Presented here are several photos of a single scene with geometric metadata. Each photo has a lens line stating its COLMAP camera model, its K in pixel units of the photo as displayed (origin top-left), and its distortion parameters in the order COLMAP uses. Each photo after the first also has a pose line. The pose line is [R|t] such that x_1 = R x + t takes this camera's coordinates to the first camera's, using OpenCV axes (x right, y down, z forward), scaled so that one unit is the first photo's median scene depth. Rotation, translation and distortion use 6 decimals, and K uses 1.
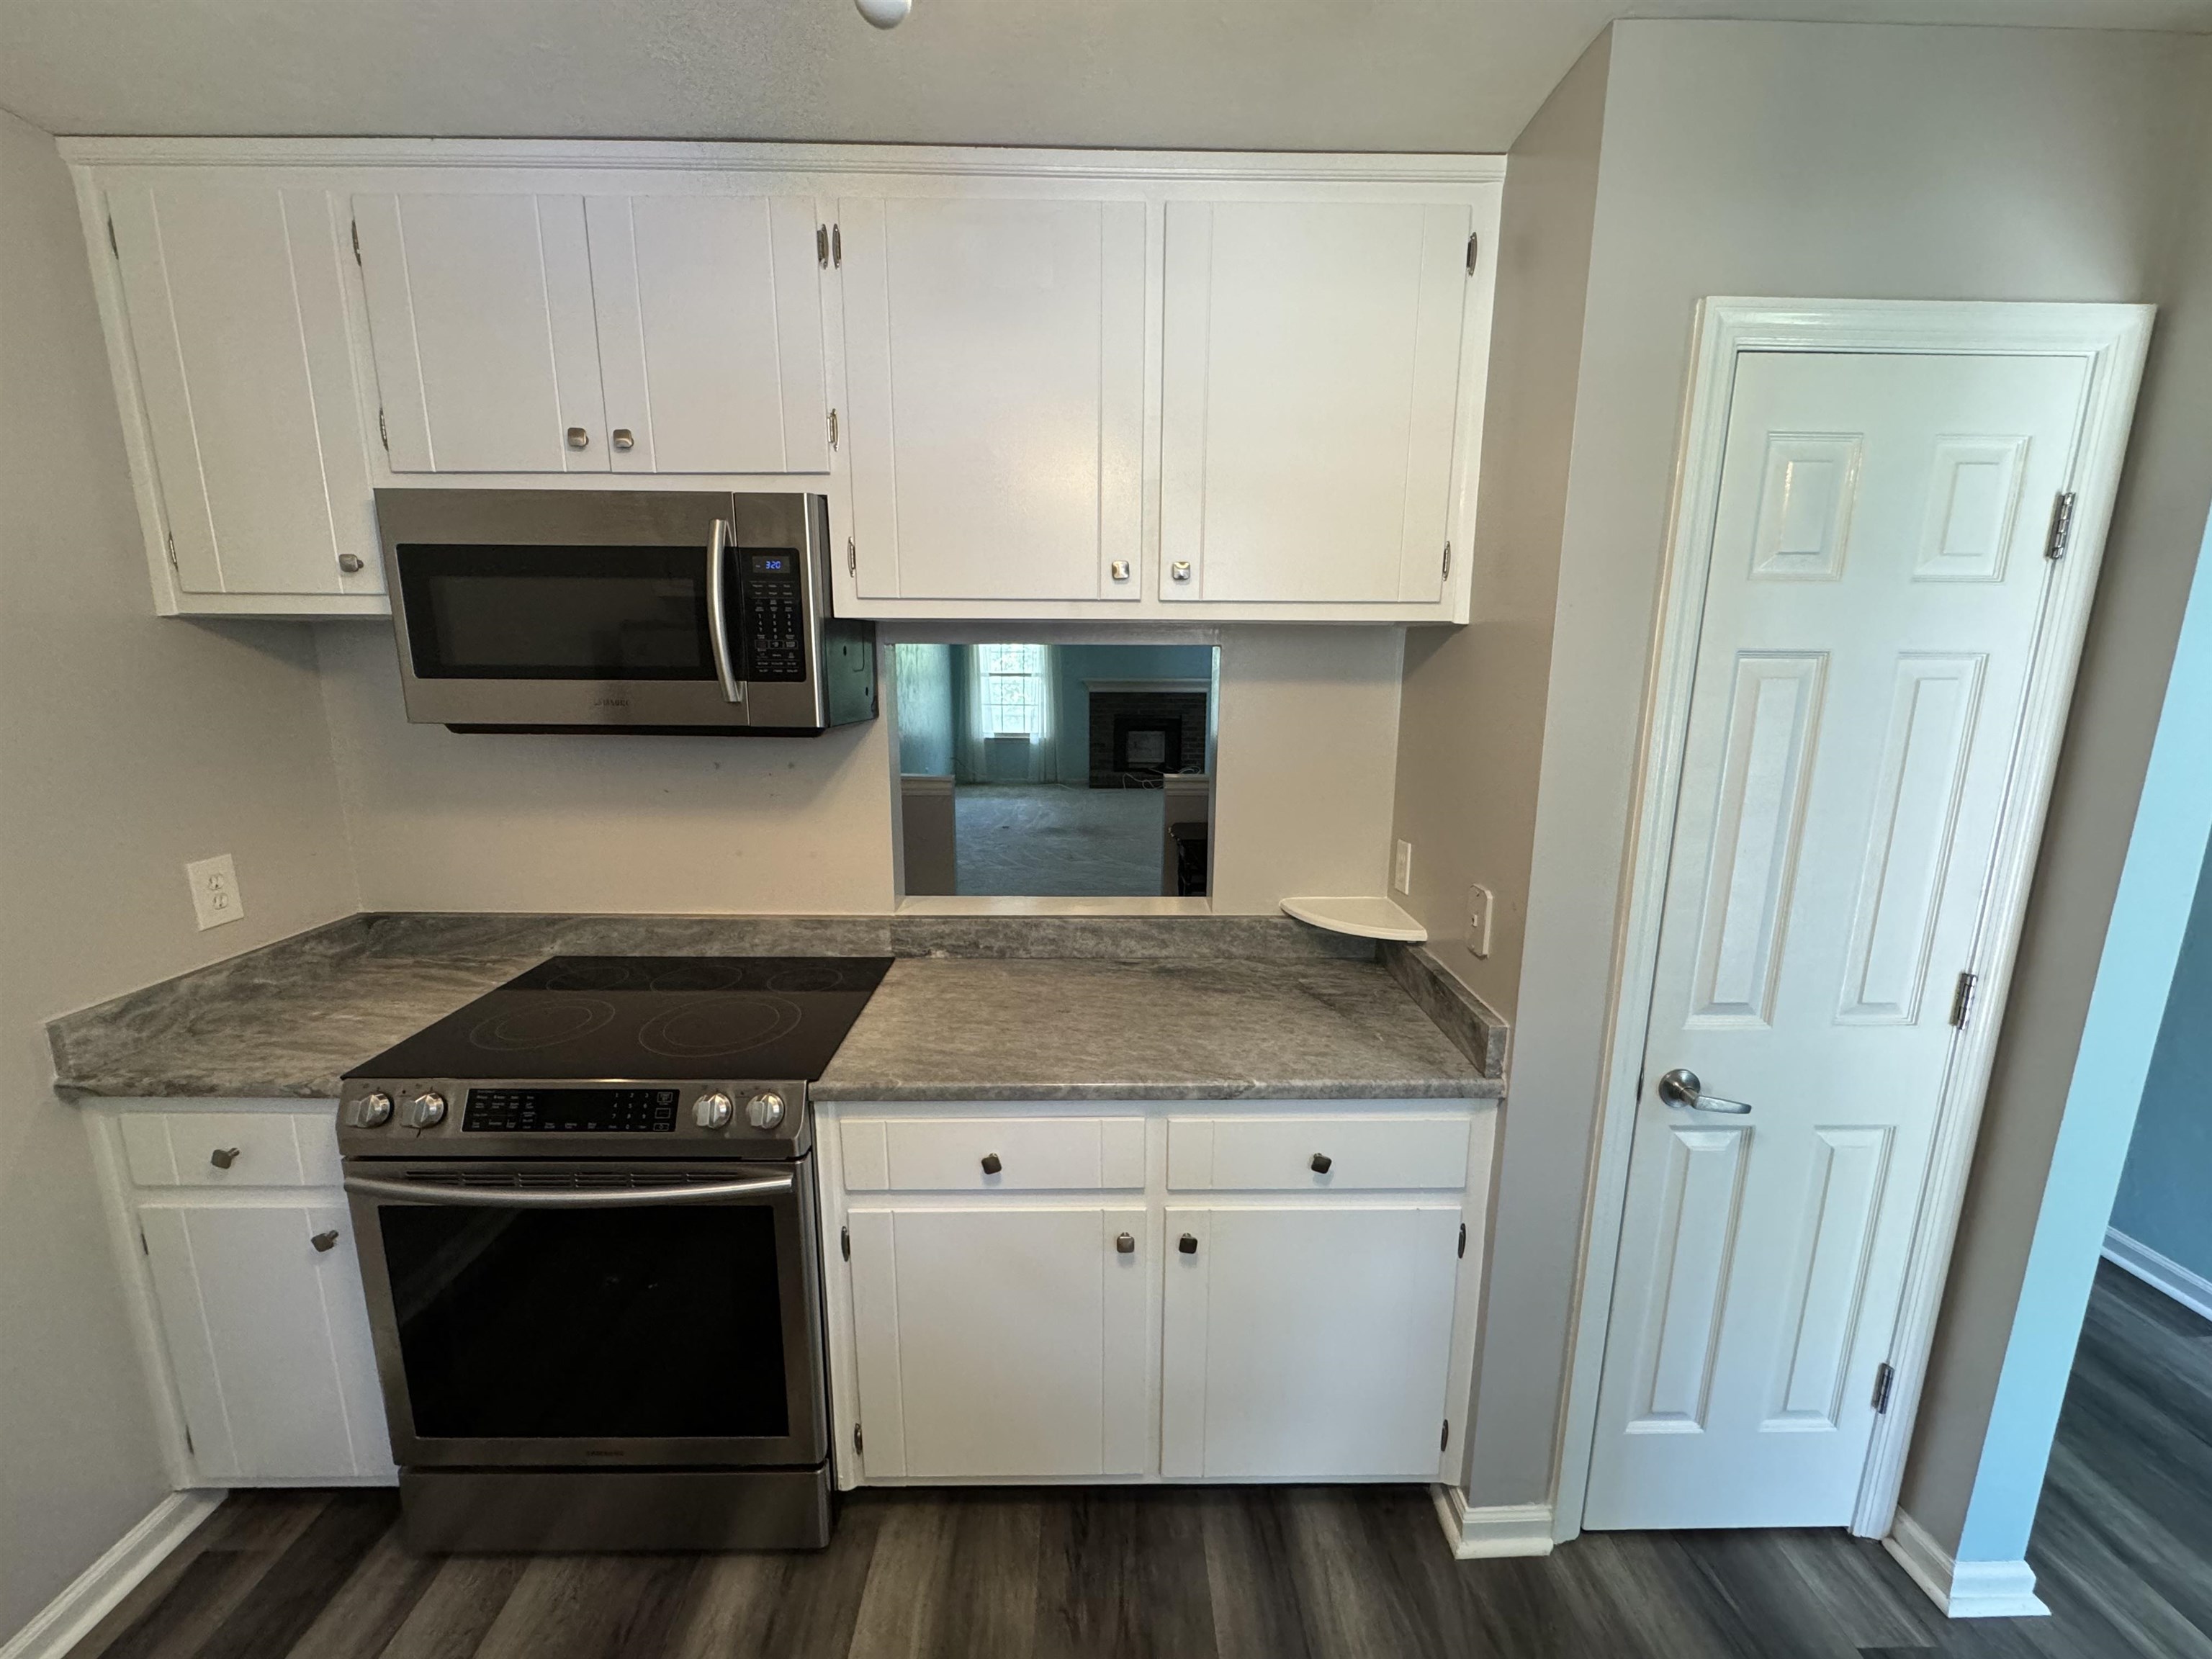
lens RADIAL K [[881.3, 0, 1106.0], [0, 881.3, 829.5], [0, 0, 1]] dist [-0.001828, 0.000033]
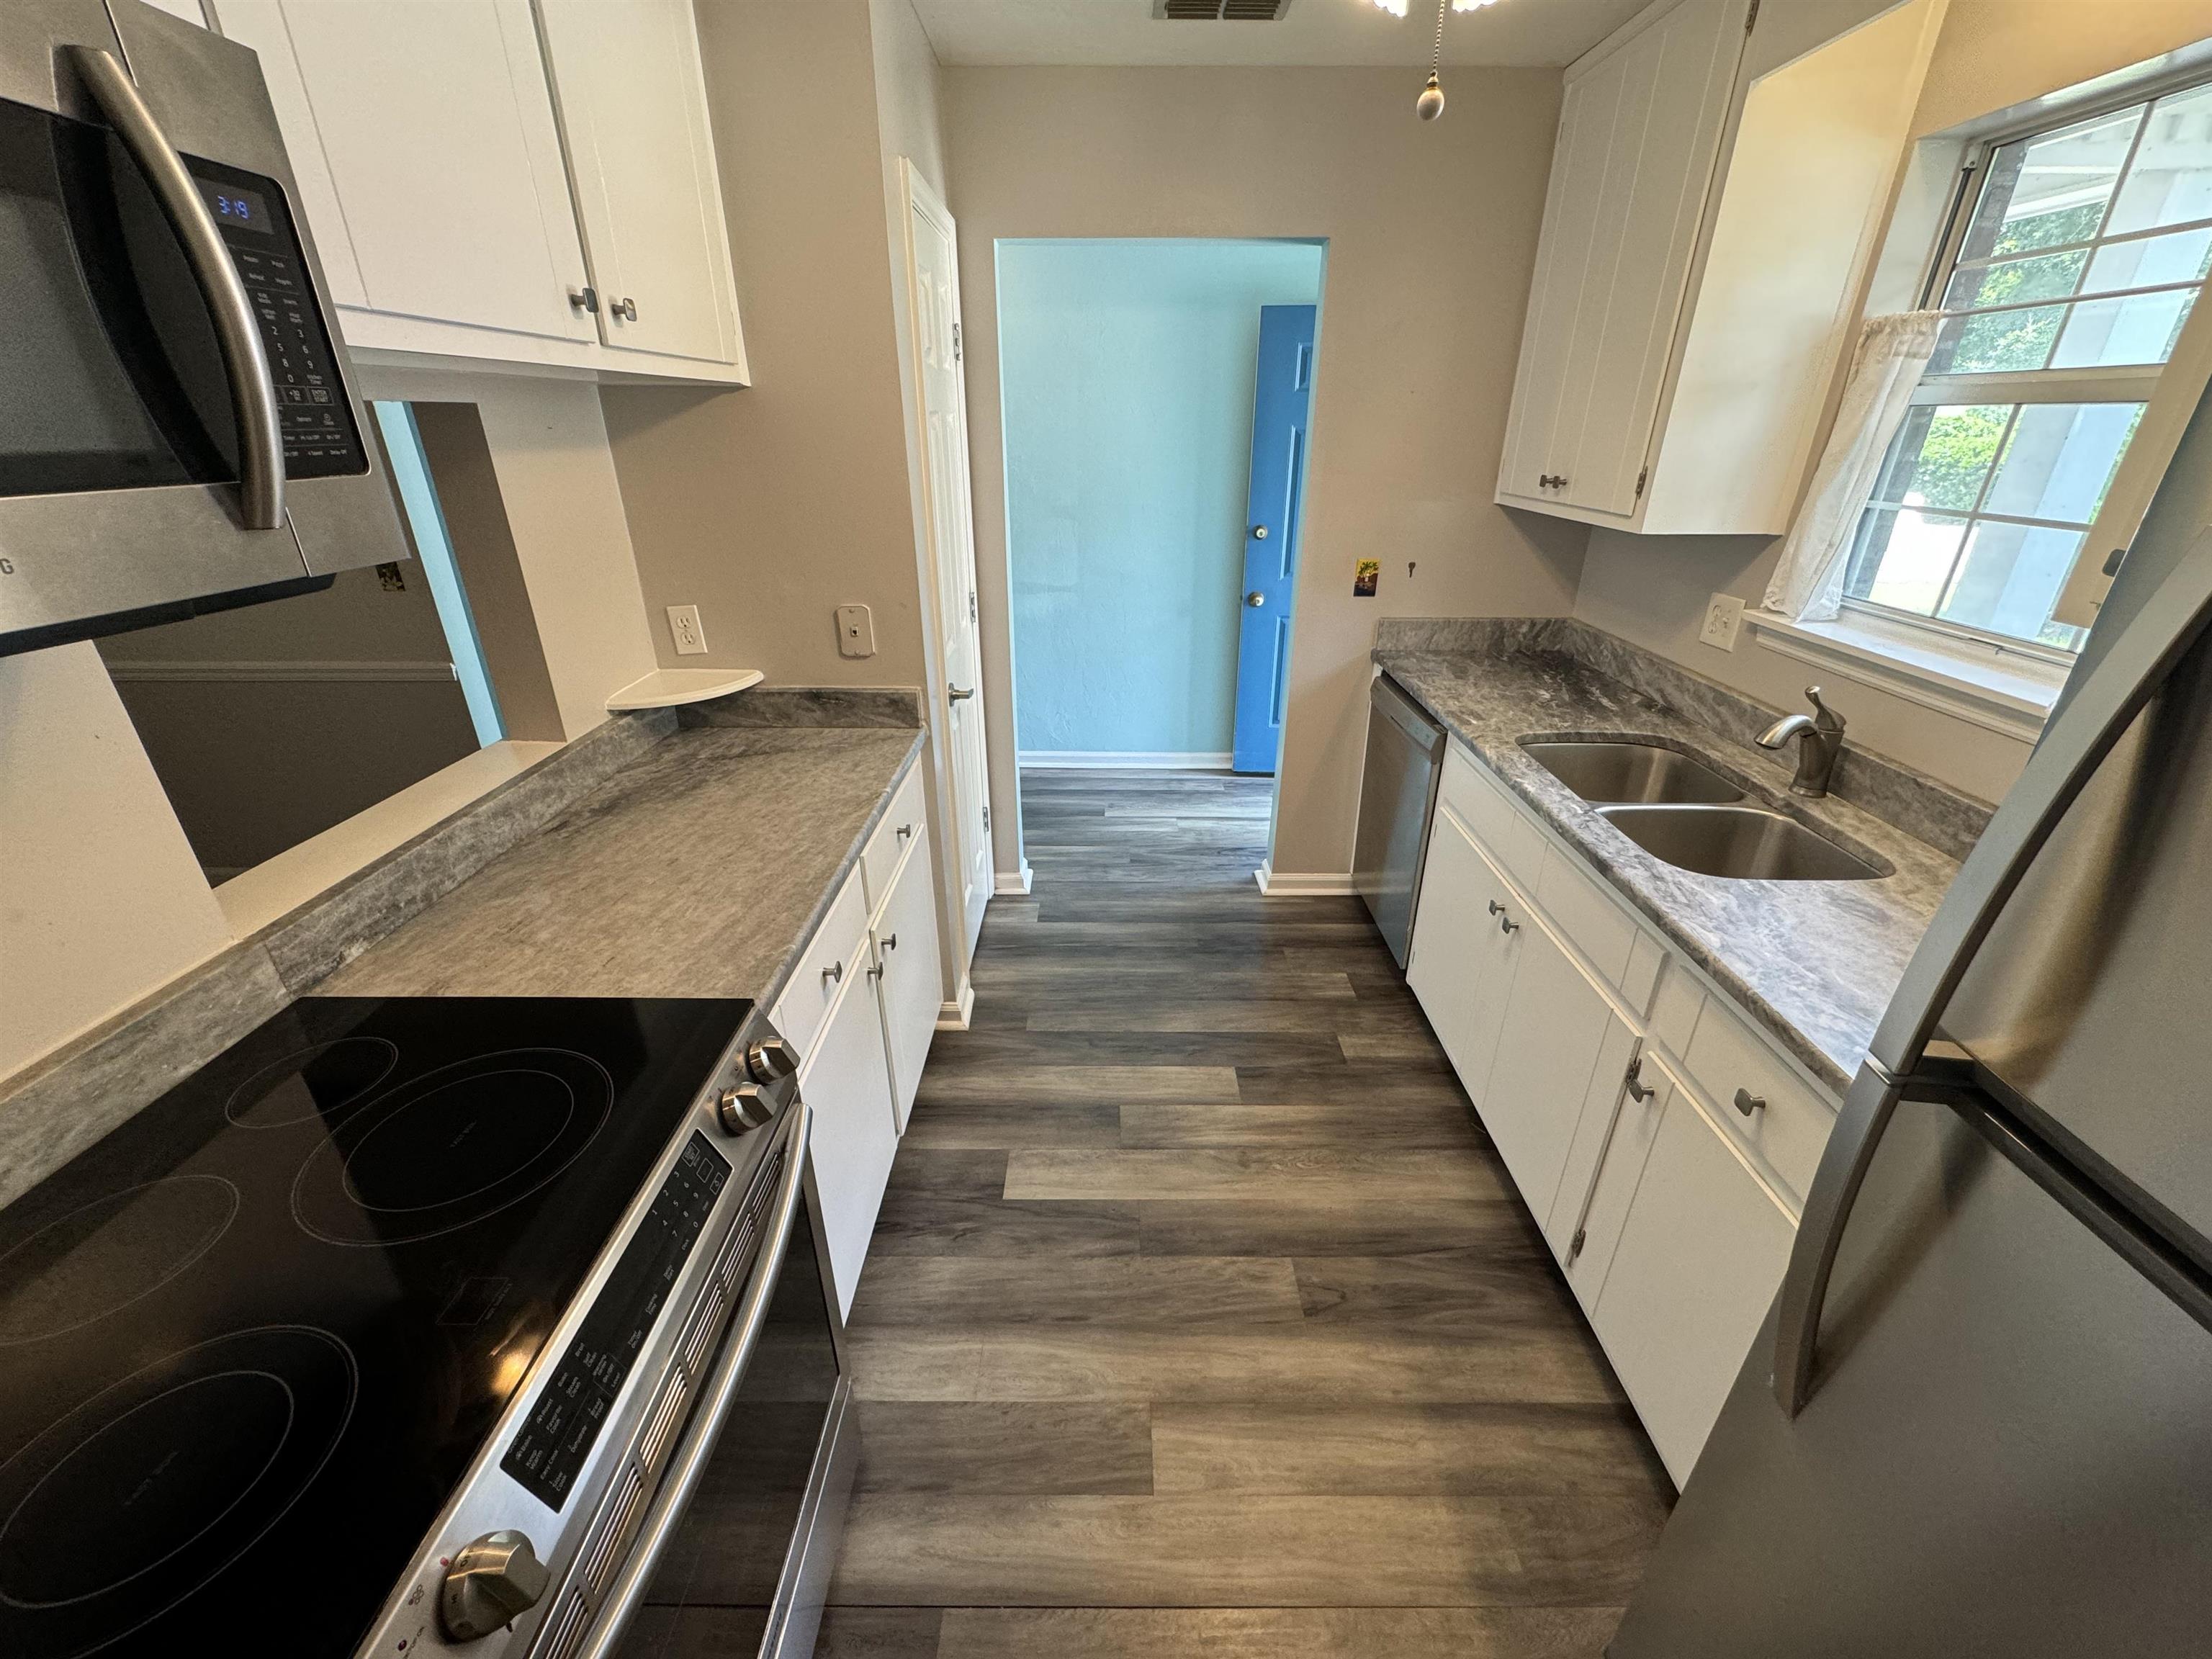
lens RADIAL K [[881.3, 0, 1106.0], [0, 881.3, 829.5], [0, 0, 1]] dist [-0.001828, 0.000033]
pose [[0.020410, -0.427796, 0.903645, -0.692719], [0.193178, 0.888488, 0.416258, -0.085728], [-0.980951, 0.166069, 0.100775, 0.419686]]
